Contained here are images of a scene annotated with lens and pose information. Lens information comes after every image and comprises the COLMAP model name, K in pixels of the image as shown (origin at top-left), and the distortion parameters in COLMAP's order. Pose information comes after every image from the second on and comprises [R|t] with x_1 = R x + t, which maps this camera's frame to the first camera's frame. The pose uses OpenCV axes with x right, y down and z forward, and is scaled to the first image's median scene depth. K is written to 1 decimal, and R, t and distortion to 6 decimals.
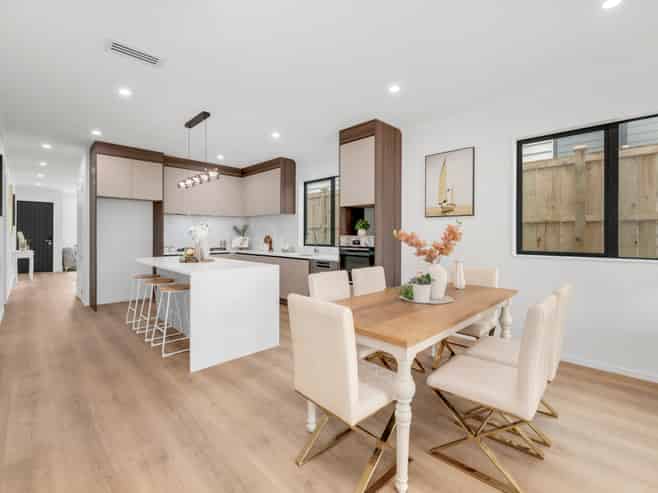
lens RADIAL K [[304.5, 0, 330.6], [0, 304.5, 236.3], [0, 0, 1]] dist [-0.000256, 0.000094]
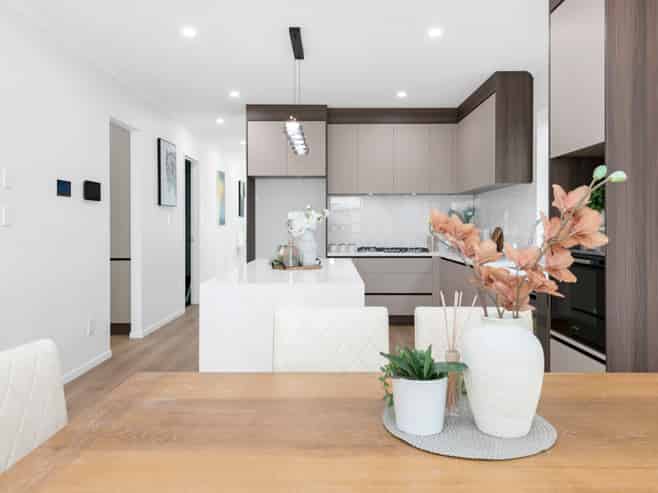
lens RADIAL K [[495.4, 0, 330.6], [0, 495.4, 227.1], [0, 0, 1]] dist [0.003864, -0.000557]
pose [[0.703870, -0.002595, -0.710324, 0.234609], [0.000671, 0.999995, -0.002988, 0.001224], [0.710328, 0.001626, 0.703869, 0.227086]]
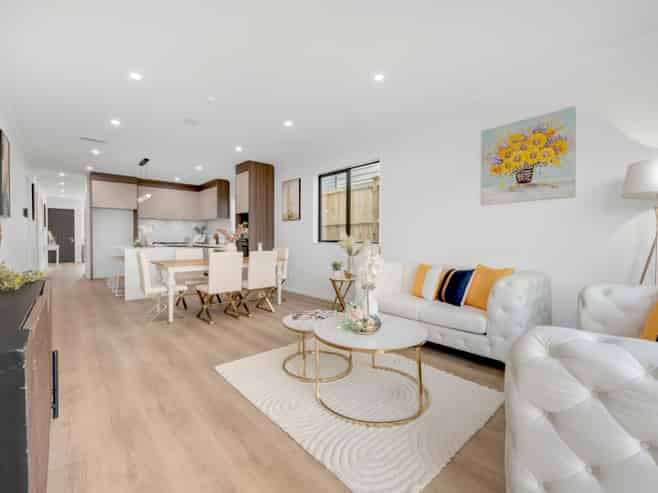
lens RADIAL K [[299.4, 0, 329.8], [0, 299.4, 238.4], [0, 0, 1]] dist [-0.001407, -0.000337]
pose [[0.998348, 0.001759, -0.057437, 0.462098], [-0.001731, 0.999998, 0.000544, 0.021428], [0.057438, -0.000444, 0.998349, -0.394284]]
